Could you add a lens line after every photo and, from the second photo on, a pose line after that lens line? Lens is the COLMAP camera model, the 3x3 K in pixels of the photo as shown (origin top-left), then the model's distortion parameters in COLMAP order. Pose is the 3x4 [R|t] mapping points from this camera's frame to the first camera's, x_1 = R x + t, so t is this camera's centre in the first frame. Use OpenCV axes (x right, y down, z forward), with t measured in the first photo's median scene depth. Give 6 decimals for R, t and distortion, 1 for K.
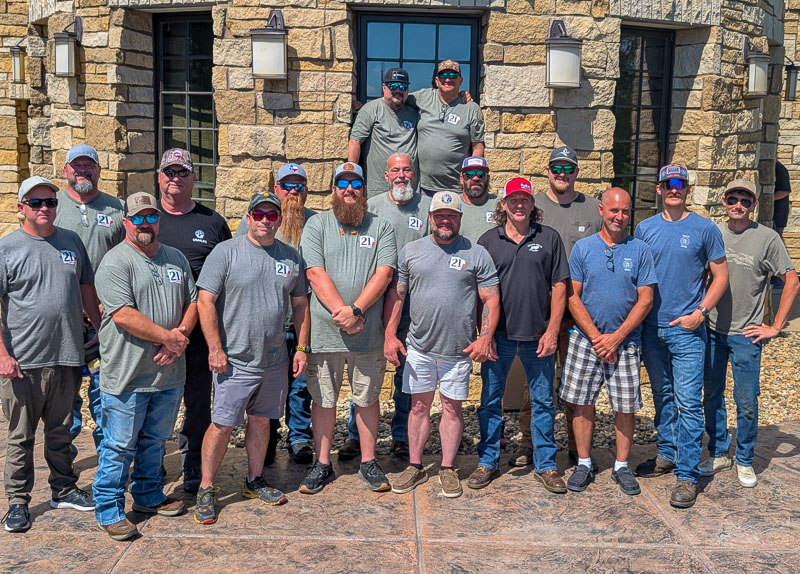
lens RADIAL K [[1013.8, 0, 449.1], [0, 1013.8, 268.0], [0, 0, 1]] dist [0.008031, 0.000000]
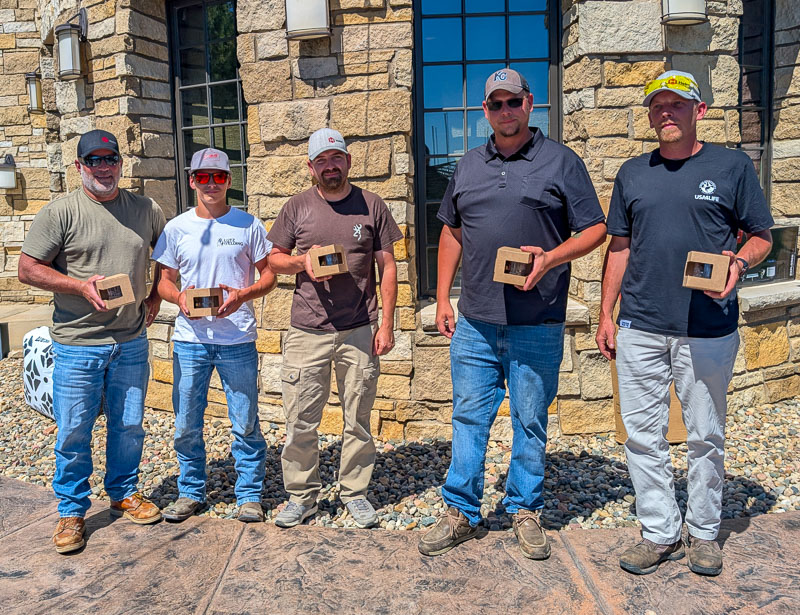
lens RADIAL K [[746.4, 0, 352.3], [0, 746.4, 270.0], [0, 0, 1]] dist [0.005757, 0.000000]
pose [[0.996135, -0.054905, -0.068559, -0.108825], [0.051233, 0.997214, -0.054223, 0.028176], [0.071345, 0.050501, 0.996172, 0.414308]]
